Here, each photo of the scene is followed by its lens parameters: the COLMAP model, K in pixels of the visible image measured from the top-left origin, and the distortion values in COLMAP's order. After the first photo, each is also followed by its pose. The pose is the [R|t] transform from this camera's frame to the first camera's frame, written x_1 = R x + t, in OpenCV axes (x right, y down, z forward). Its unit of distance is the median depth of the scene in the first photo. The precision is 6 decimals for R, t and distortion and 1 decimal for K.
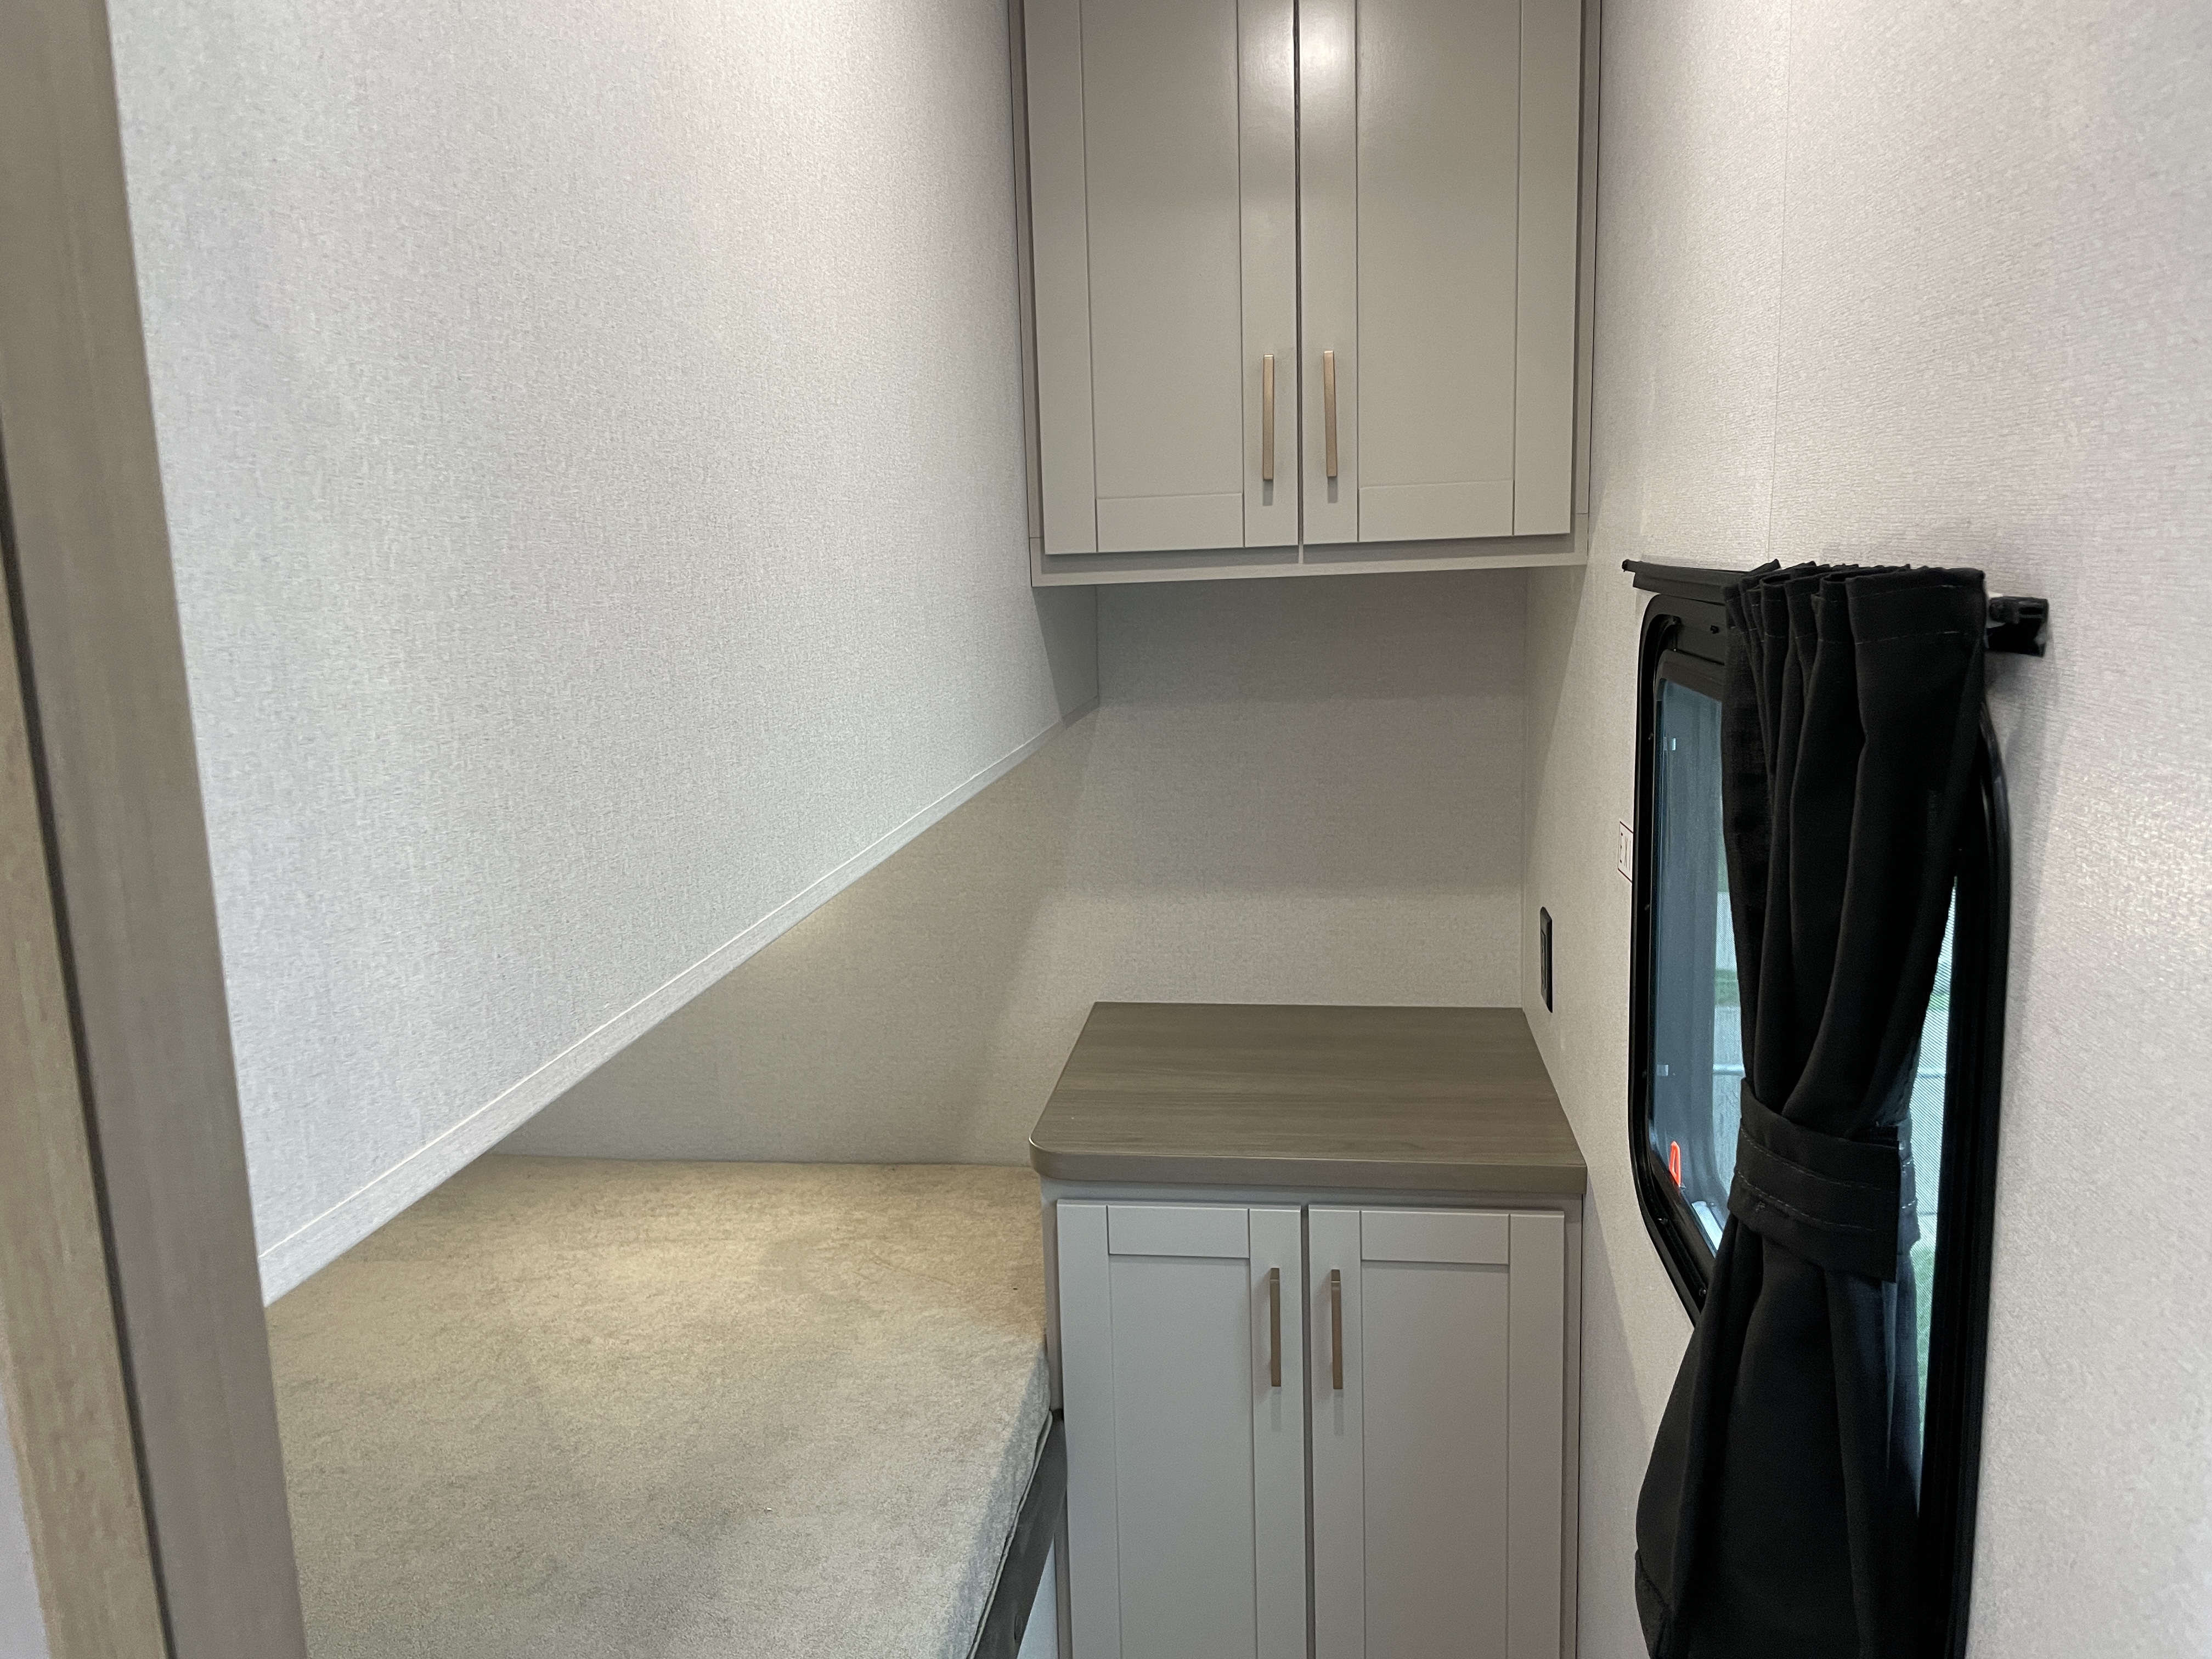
lens RADIAL K [[1696.1, 0, 1102.7], [0, 1696.1, 820.2], [0, 0, 1]] dist [0.066088, -0.085501]
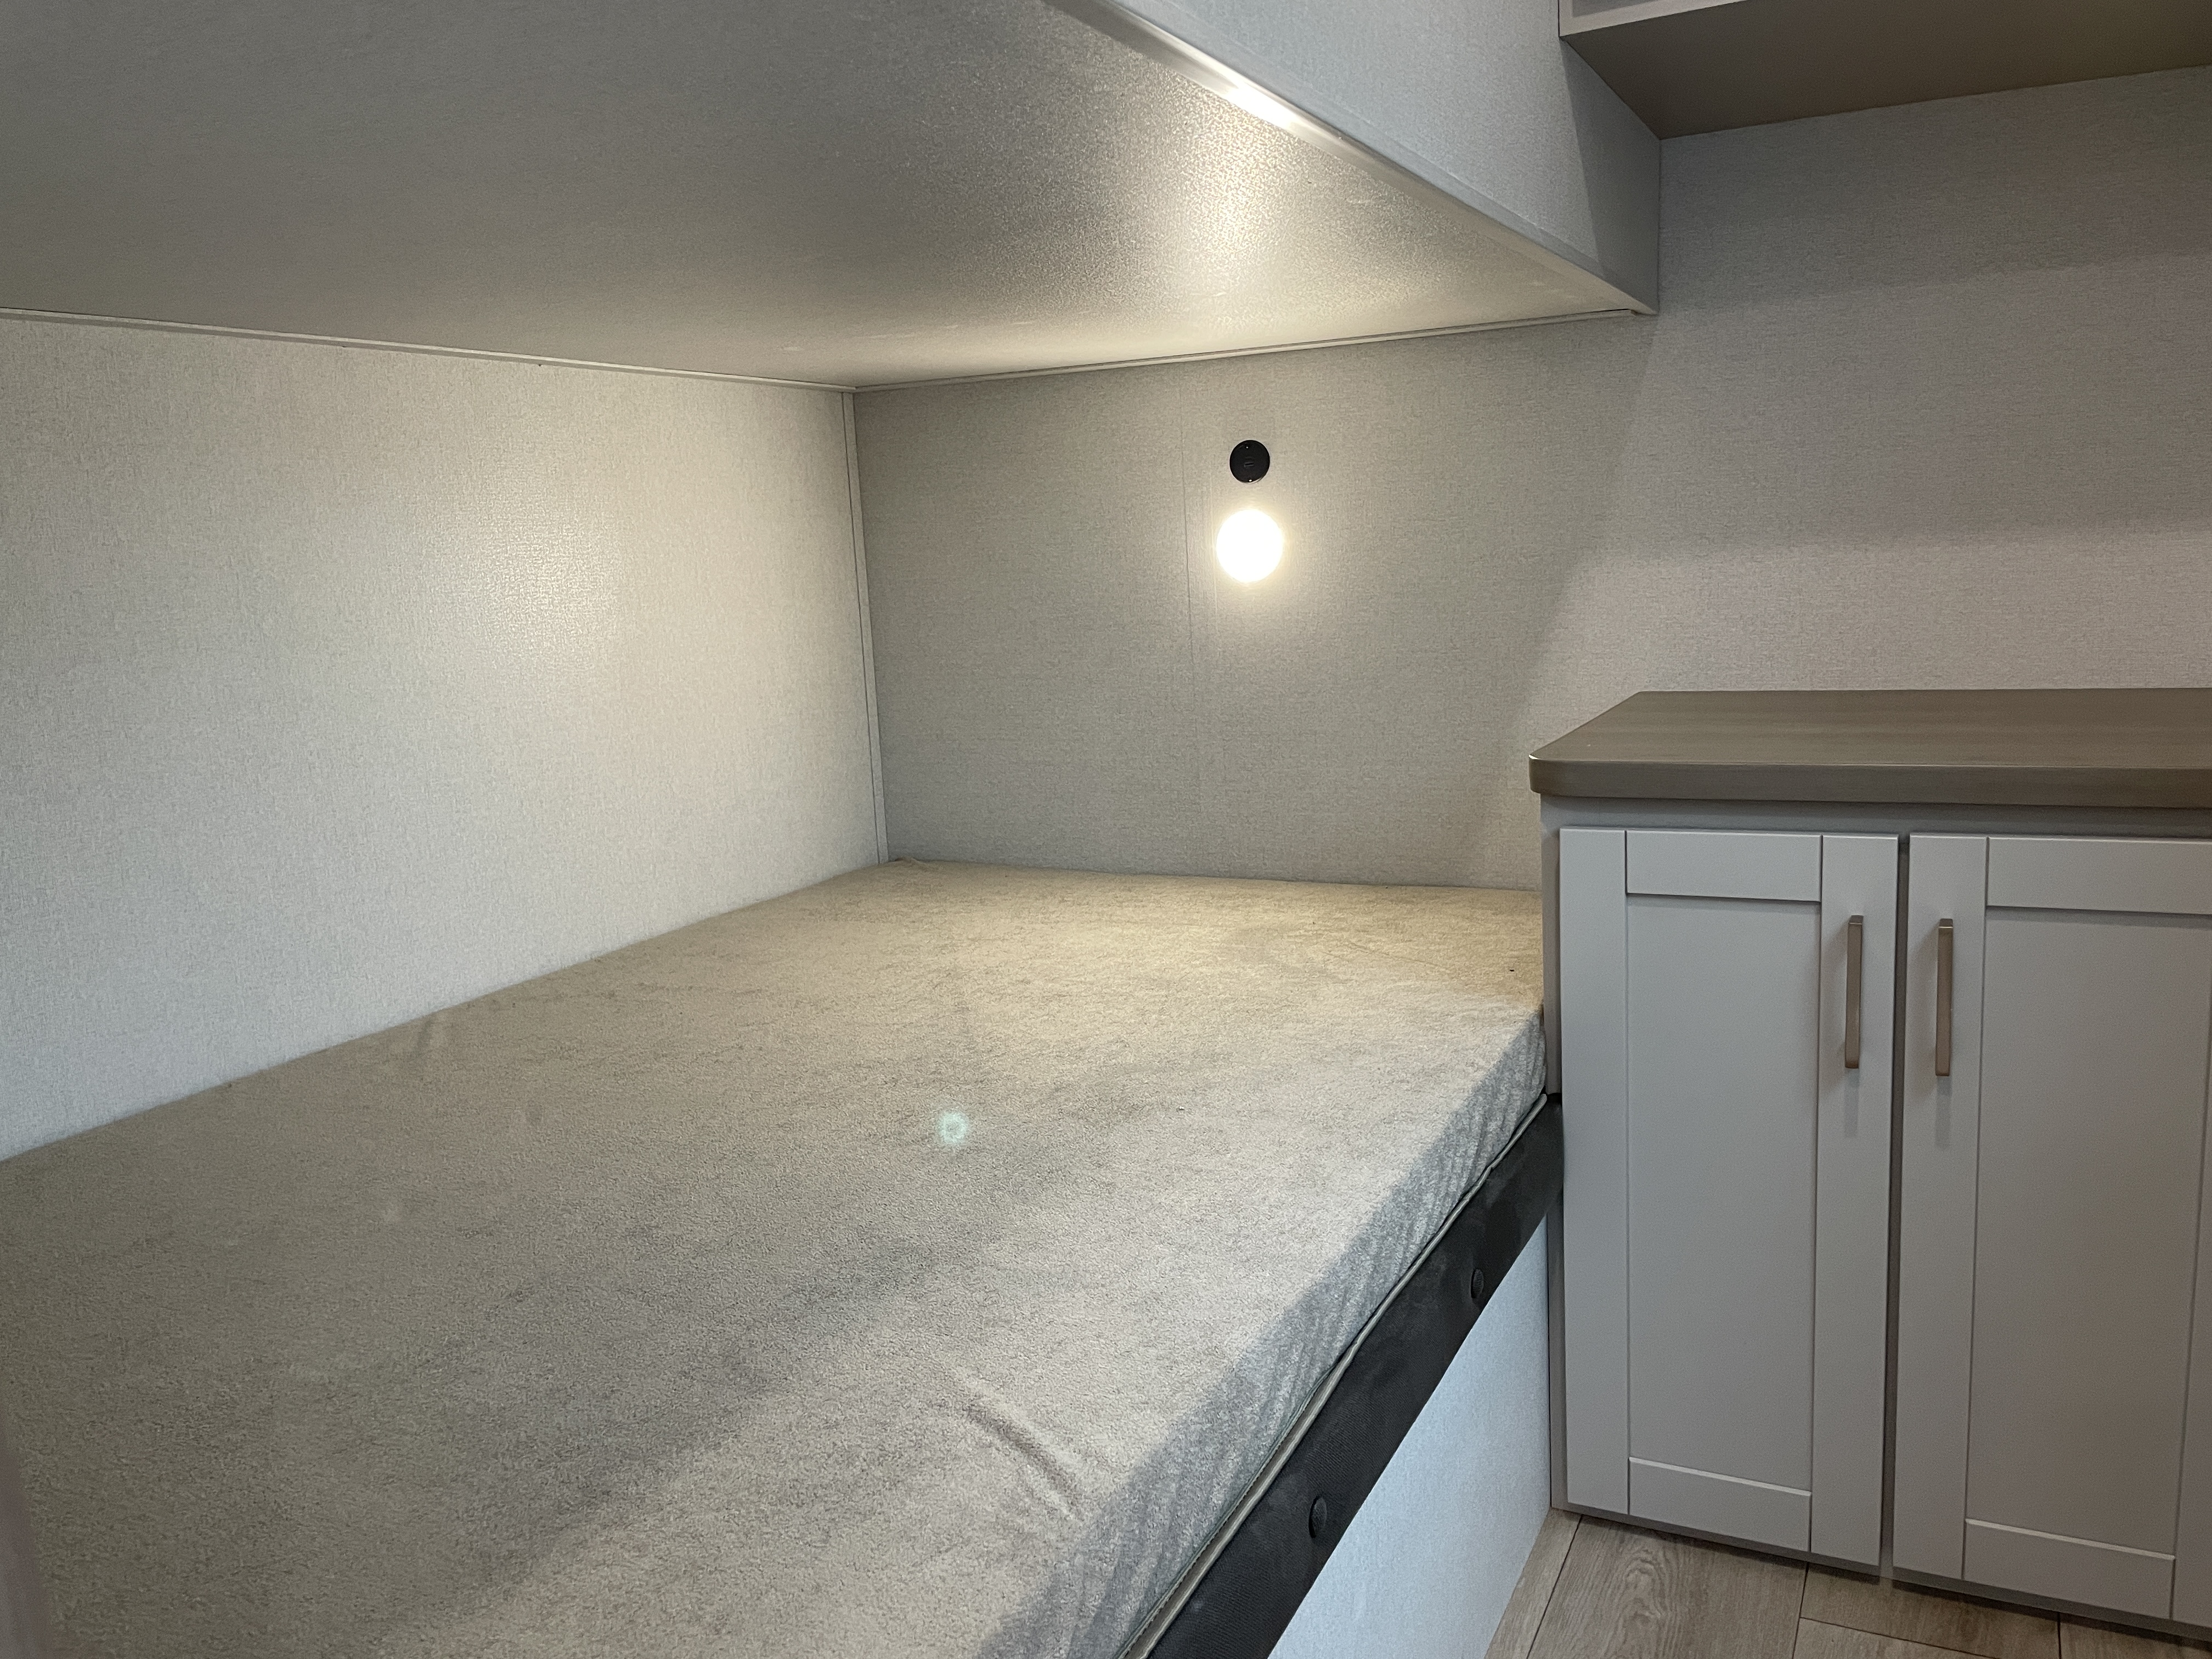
lens RADIAL K [[1696.1, 0, 1090.6], [0, 1696.1, 836.1], [0, 0, 1]] dist [0.066088, -0.085501]
pose [[0.940785, 0.039670, -0.336675, 0.035035], [-0.033996, 0.999163, 0.022732, 0.216899], [0.337295, -0.009941, 0.941346, 0.168555]]
